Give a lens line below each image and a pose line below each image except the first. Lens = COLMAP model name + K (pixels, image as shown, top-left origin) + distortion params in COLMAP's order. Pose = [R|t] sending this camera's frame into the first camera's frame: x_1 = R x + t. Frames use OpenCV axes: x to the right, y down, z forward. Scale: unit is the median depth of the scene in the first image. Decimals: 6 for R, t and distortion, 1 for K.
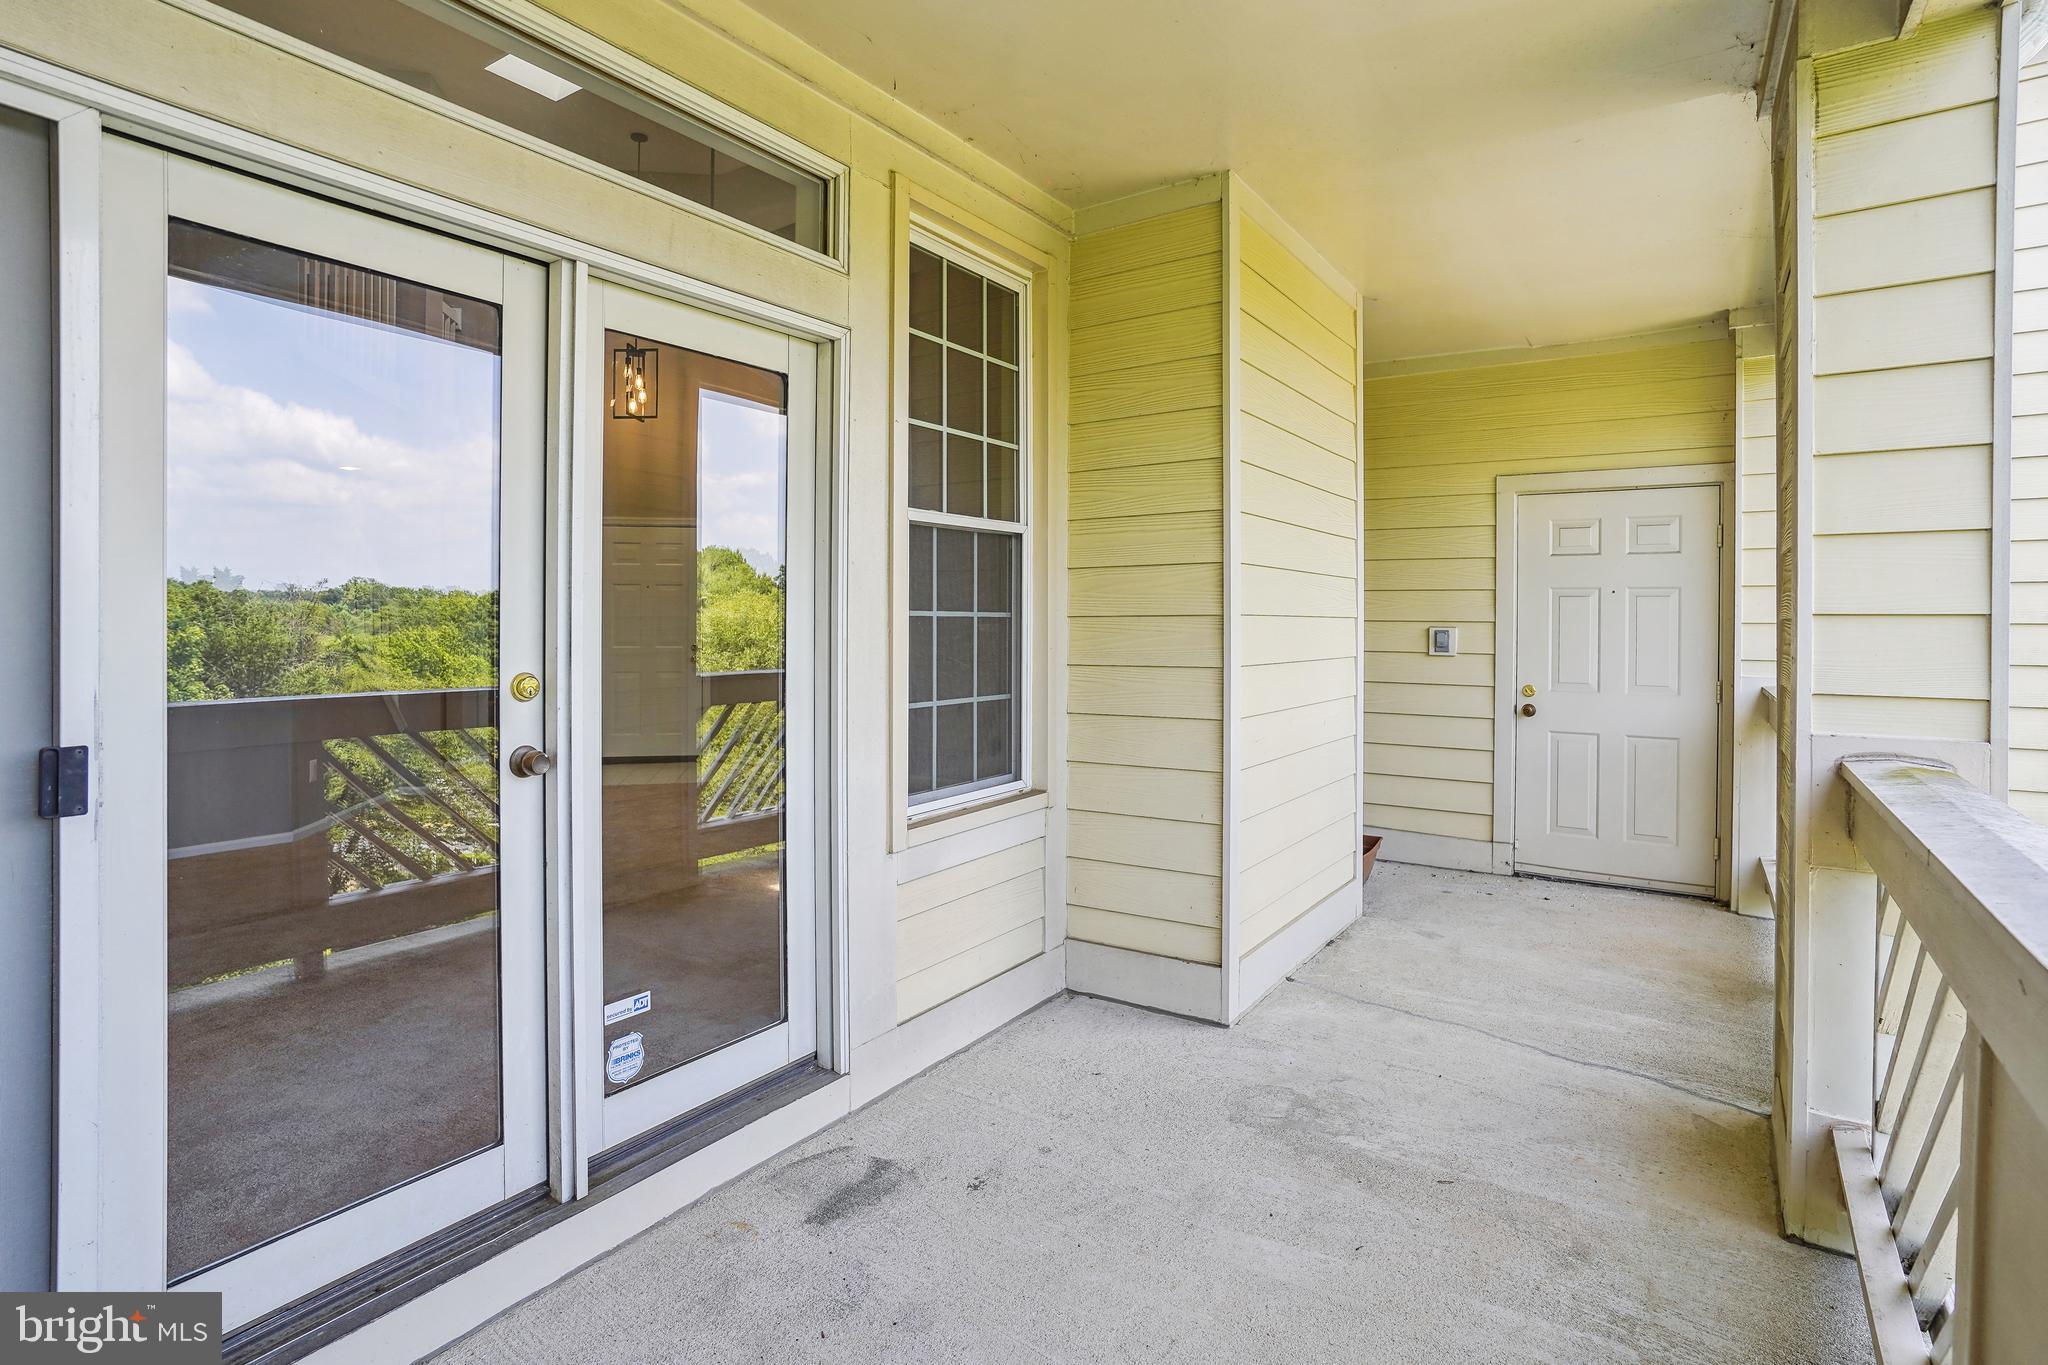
lens RADIAL K [[1044.3, 0, 1019.9], [0, 1044.3, 637.5], [0, 0, 1]] dist [-0.039212, 0.022916]
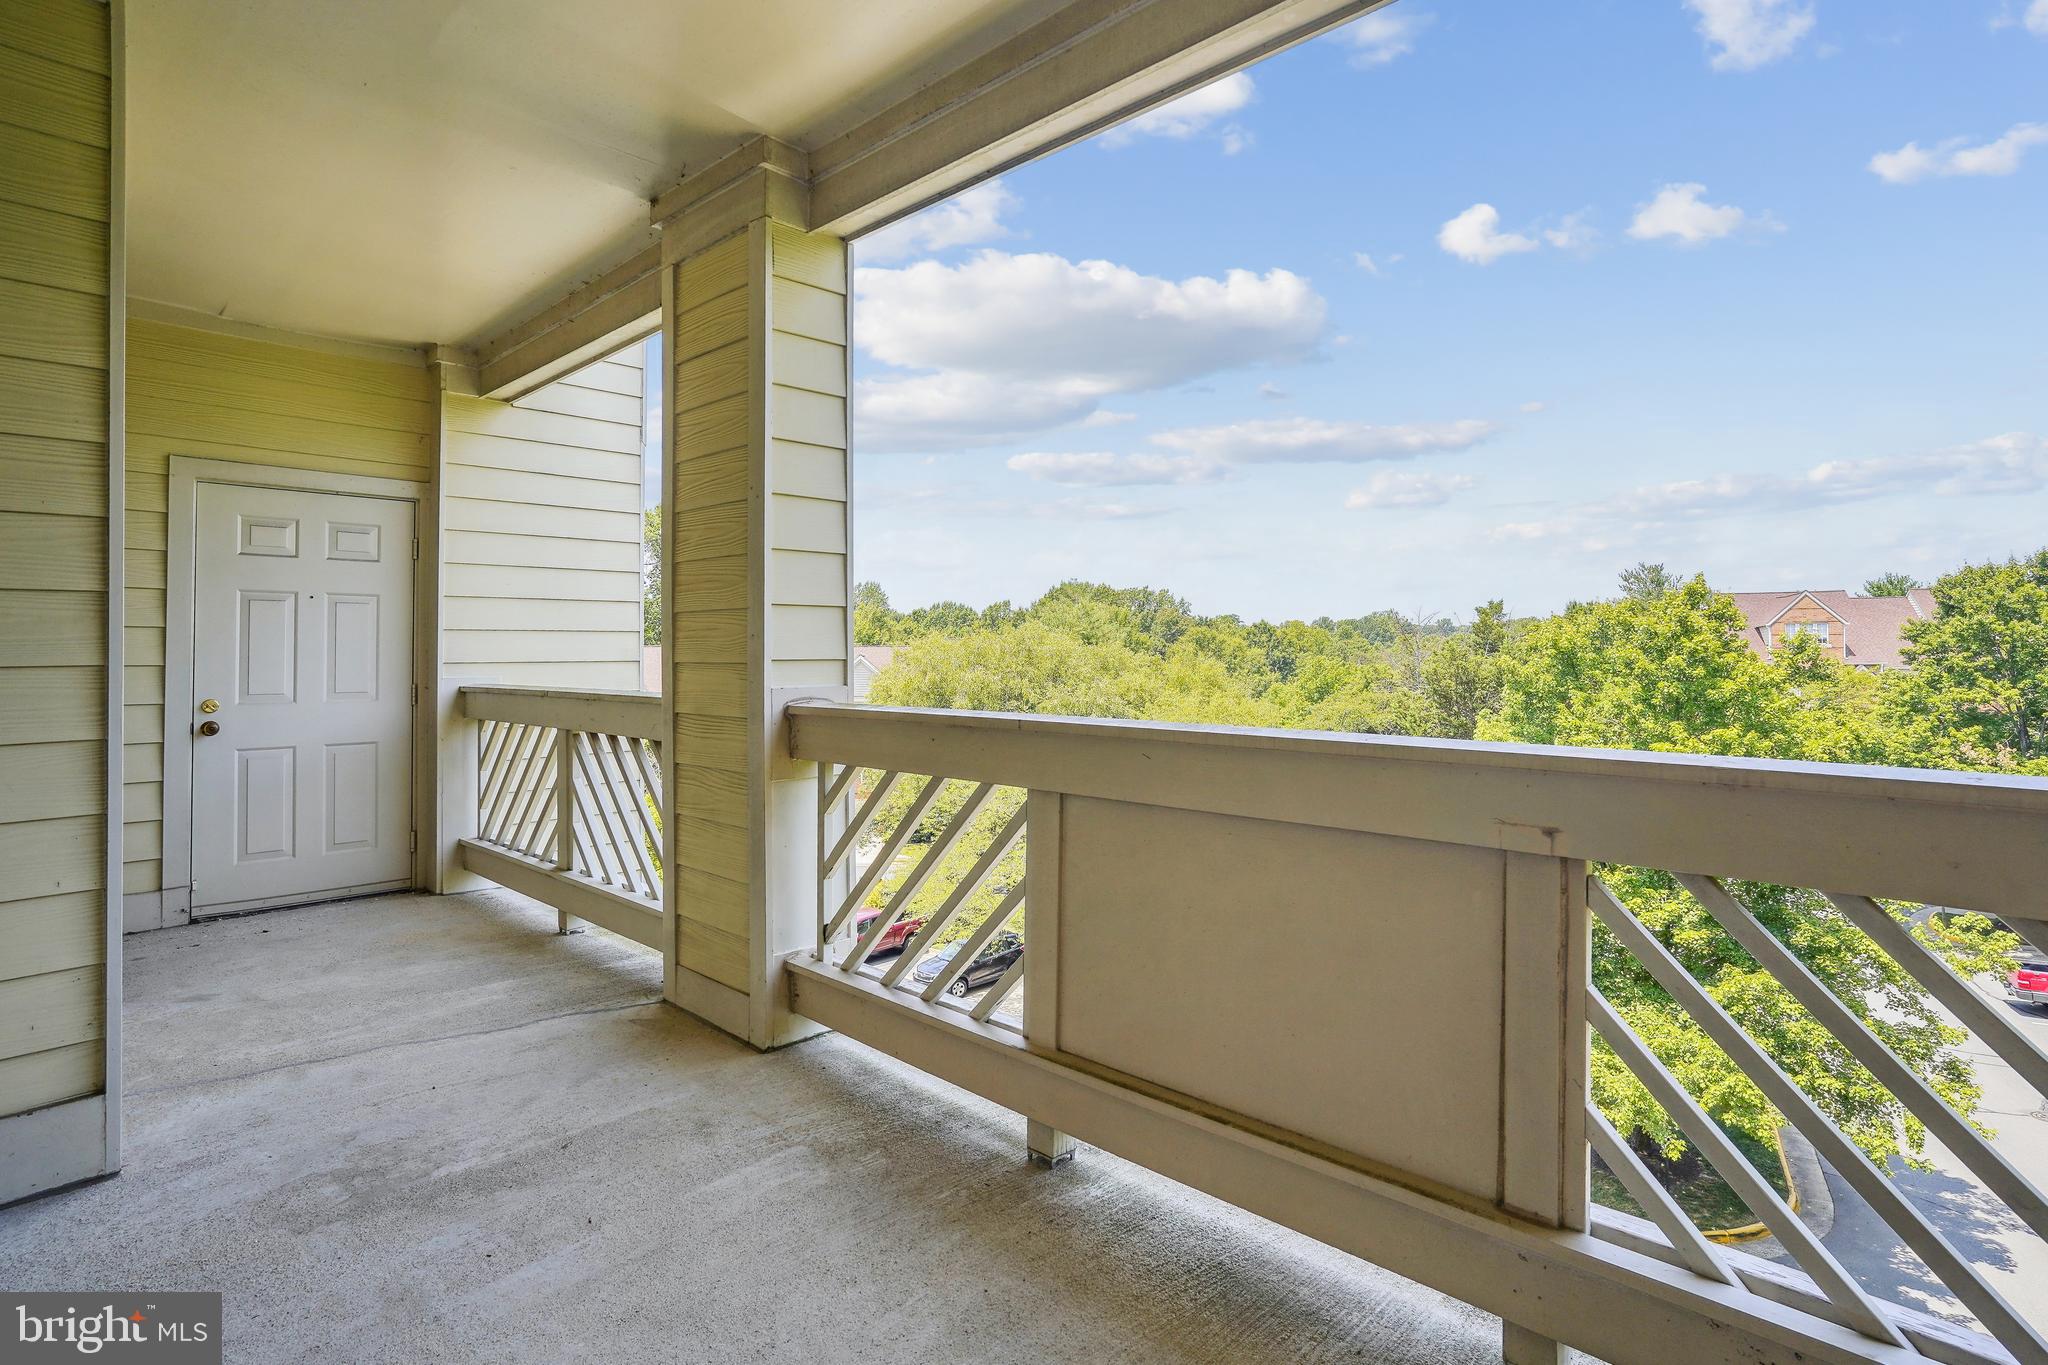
lens RADIAL K [[1044.3, 0, 1021.4], [0, 1044.3, 650.4], [0, 0, 1]] dist [-0.039212, 0.022916]
pose [[0.178916, -0.001000, 0.983864, -0.253511], [0.023082, 0.999729, -0.003181, 0.023920], [-0.983594, 0.023278, 0.178891, 0.175559]]
